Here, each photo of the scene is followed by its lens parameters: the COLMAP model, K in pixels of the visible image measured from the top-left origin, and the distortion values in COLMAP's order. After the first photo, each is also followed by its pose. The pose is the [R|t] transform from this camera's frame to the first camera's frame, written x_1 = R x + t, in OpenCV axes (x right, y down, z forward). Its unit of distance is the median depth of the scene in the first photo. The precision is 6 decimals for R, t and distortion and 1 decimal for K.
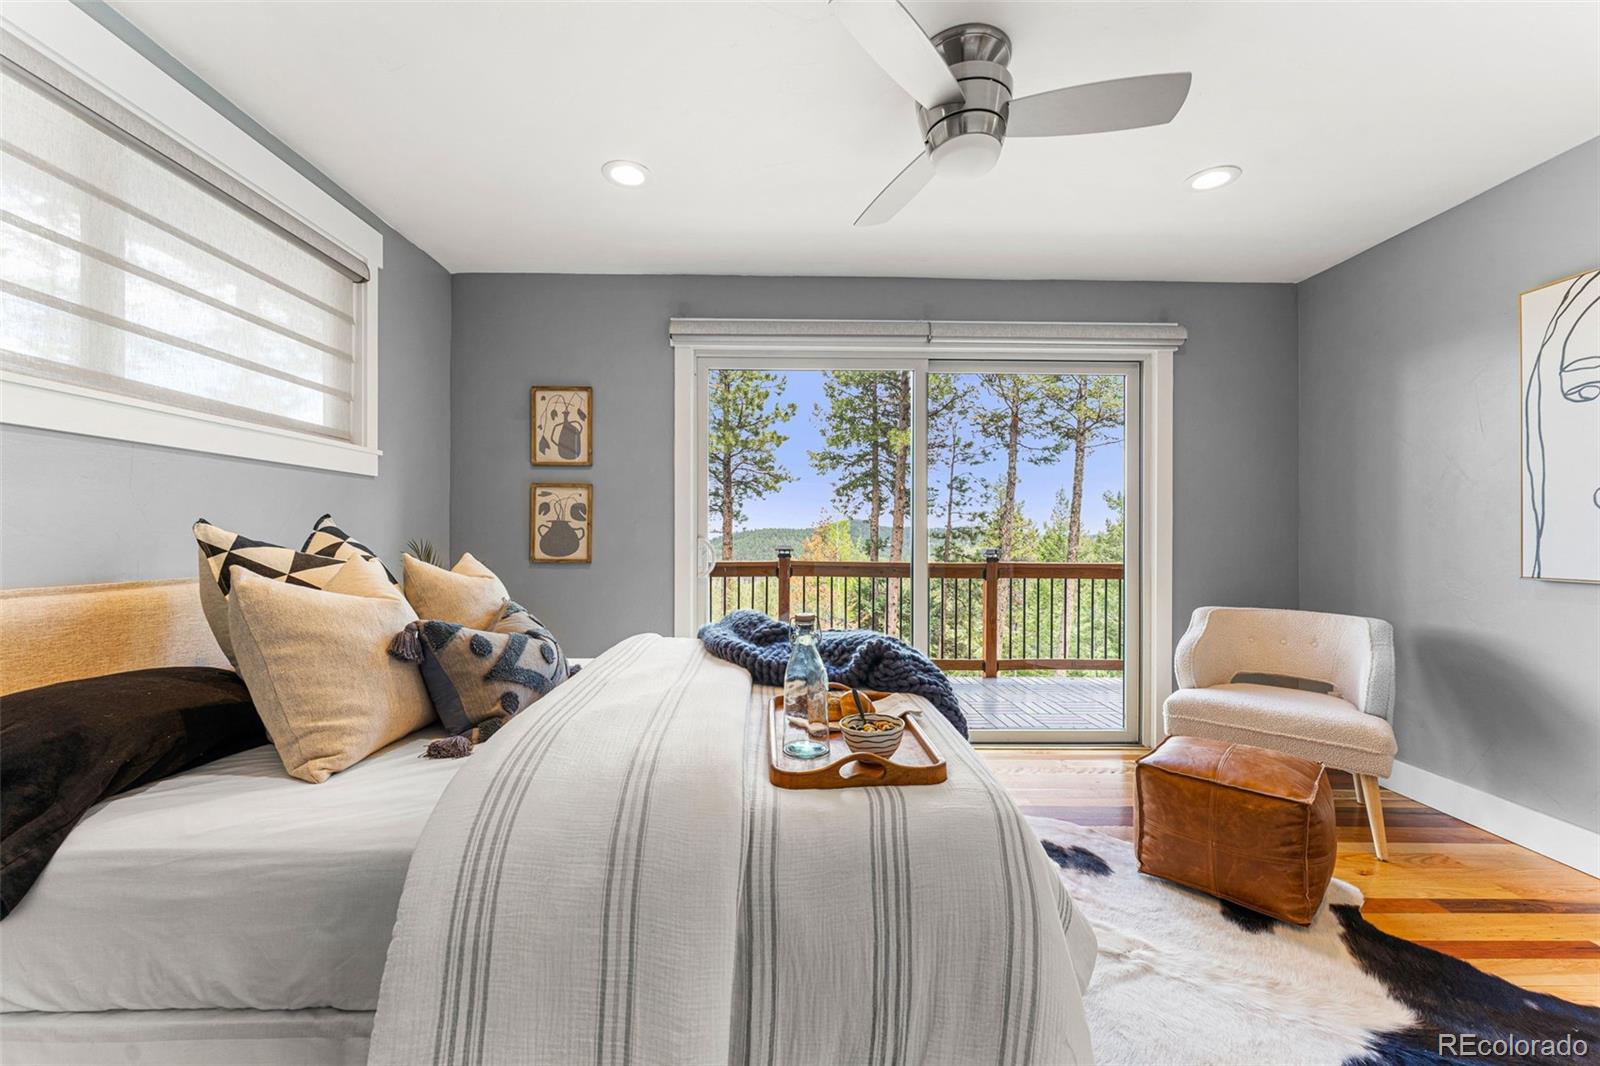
lens RADIAL K [[639.0, 0, 757.1], [0, 639.0, 541.3], [0, 0, 1]] dist [0.004631, 0.000421]
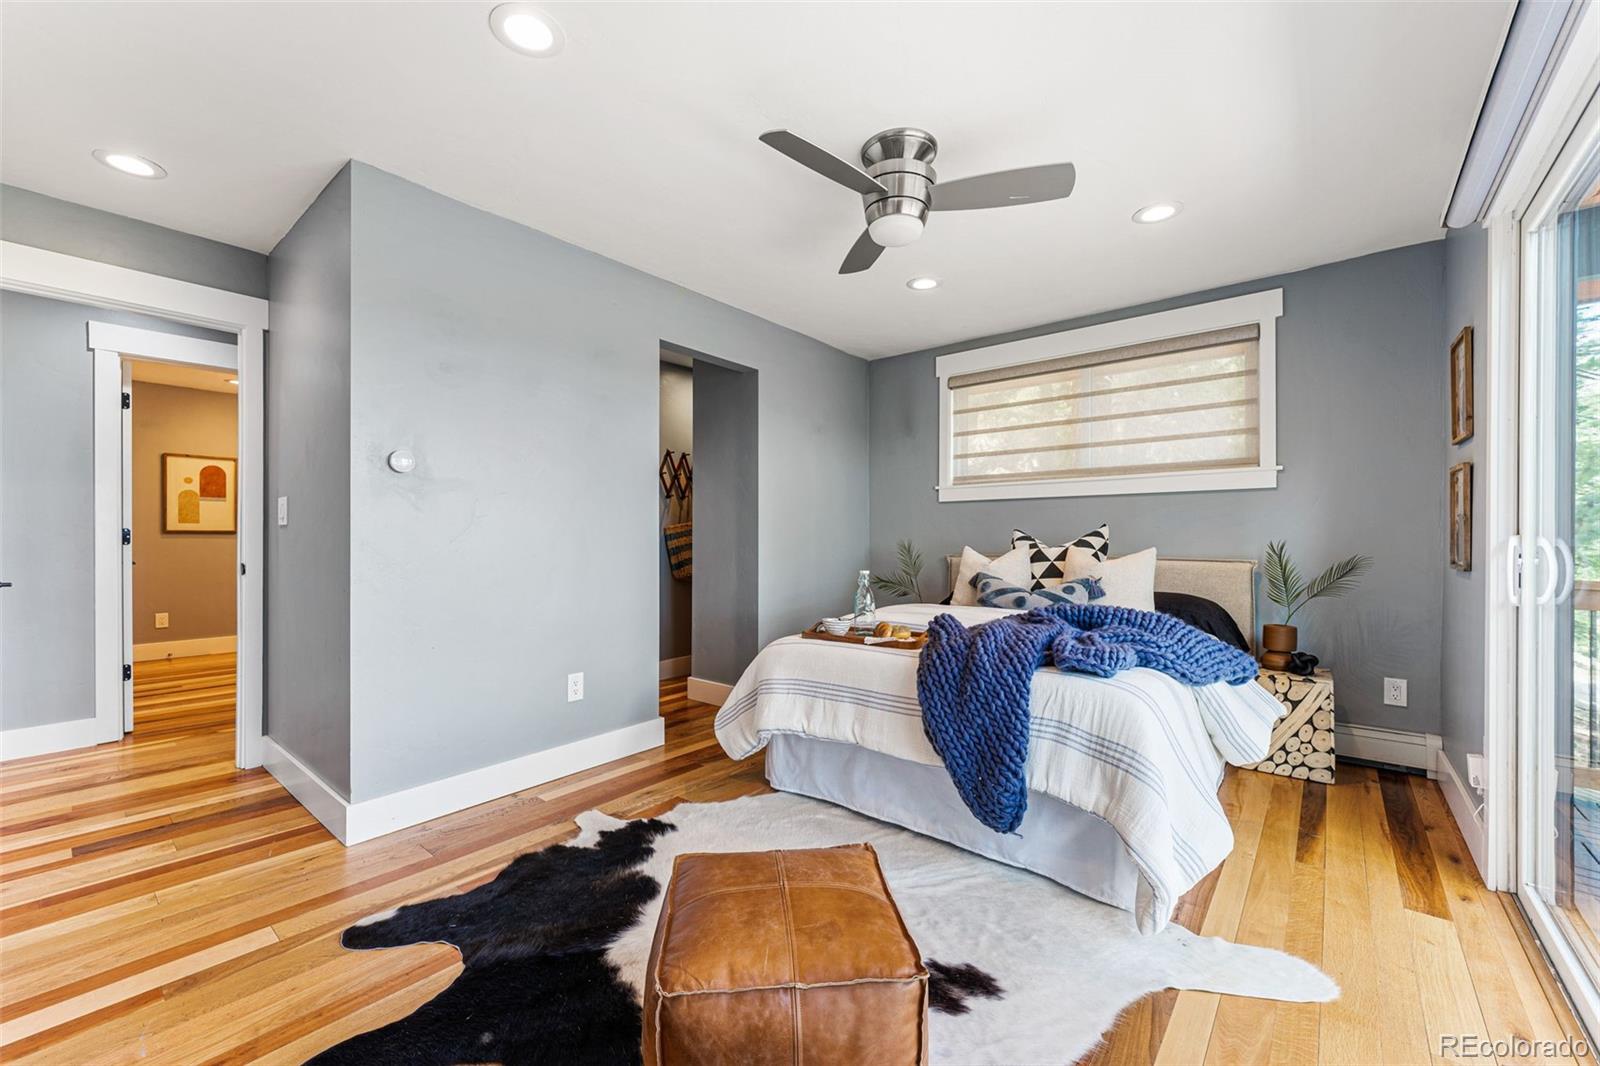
lens RADIAL K [[639.0, 0, 795.3], [0, 639.0, 544.4], [0, 0, 1]] dist [0.004631, 0.000421]
pose [[-0.640512, -0.000447, -0.767948, 0.776296], [-0.010289, 0.999915, 0.007999, 0.005679], [0.767879, 0.013025, -0.640462, 0.894066]]
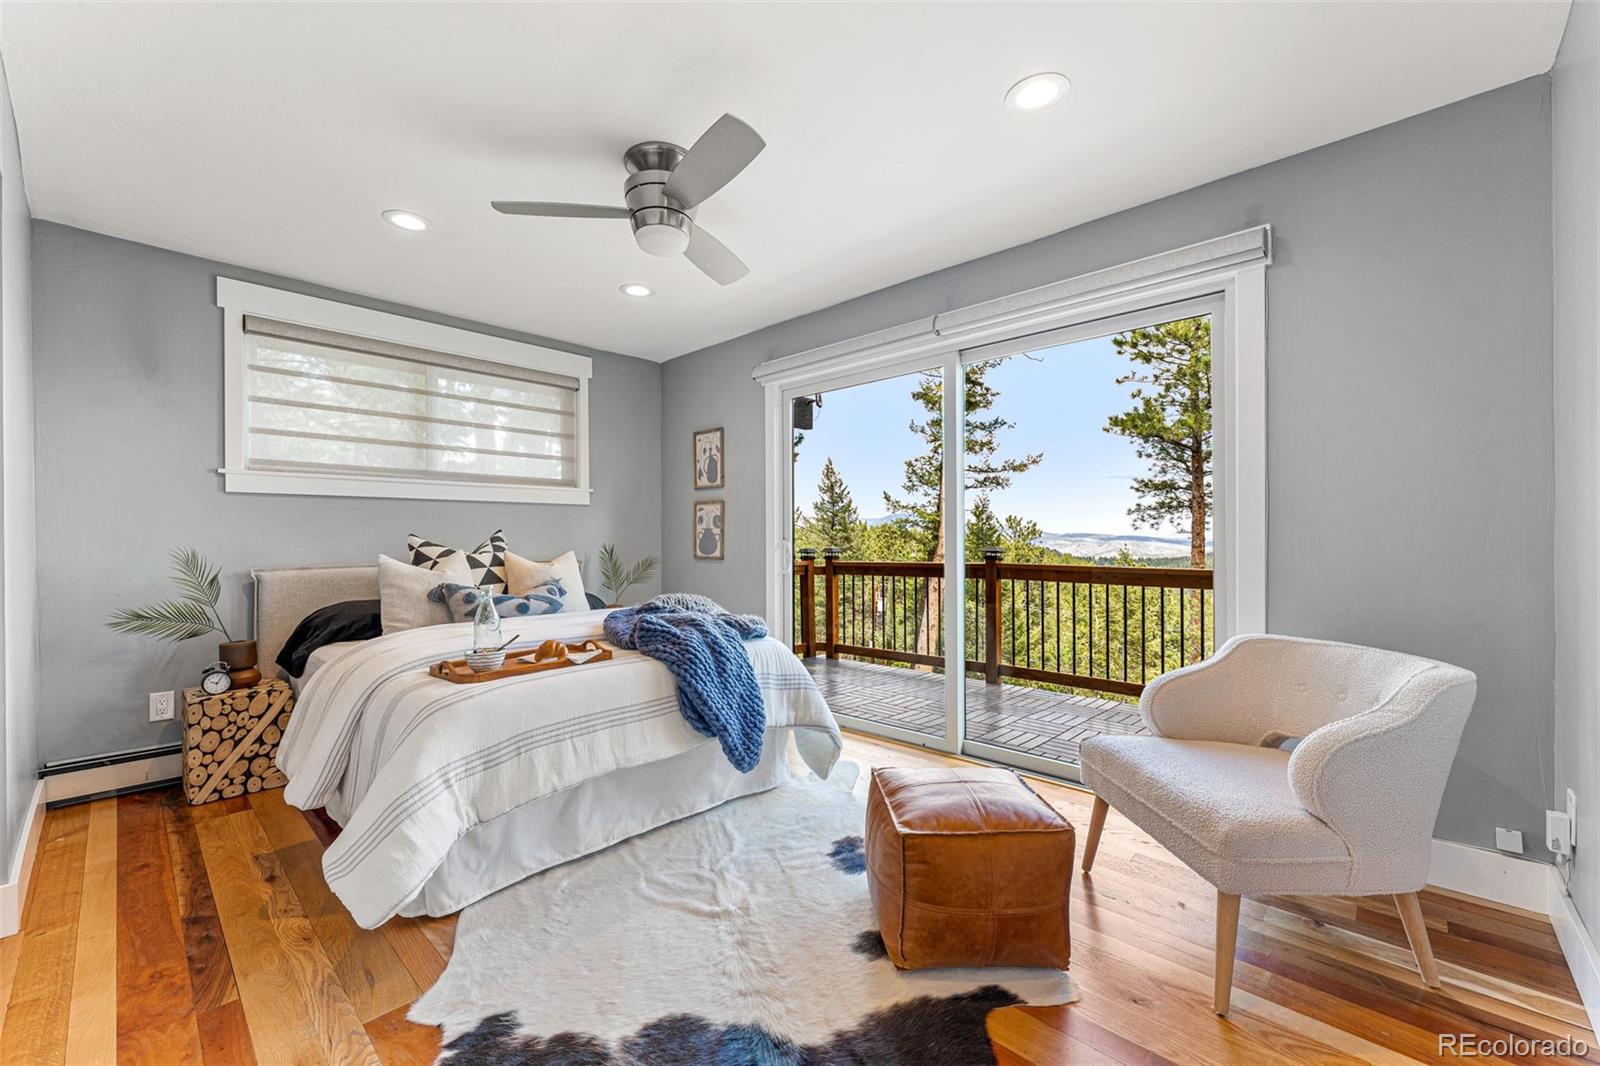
lens RADIAL K [[639.0, 0, 790.1], [0, 639.0, 542.5], [0, 0, 1]] dist [0.004631, 0.000421]
pose [[0.718598, -0.007618, -0.695384, 0.767859], [0.005426, 0.999971, -0.005347, 0.006297], [0.695405, 0.000069, 0.718618, 0.142358]]
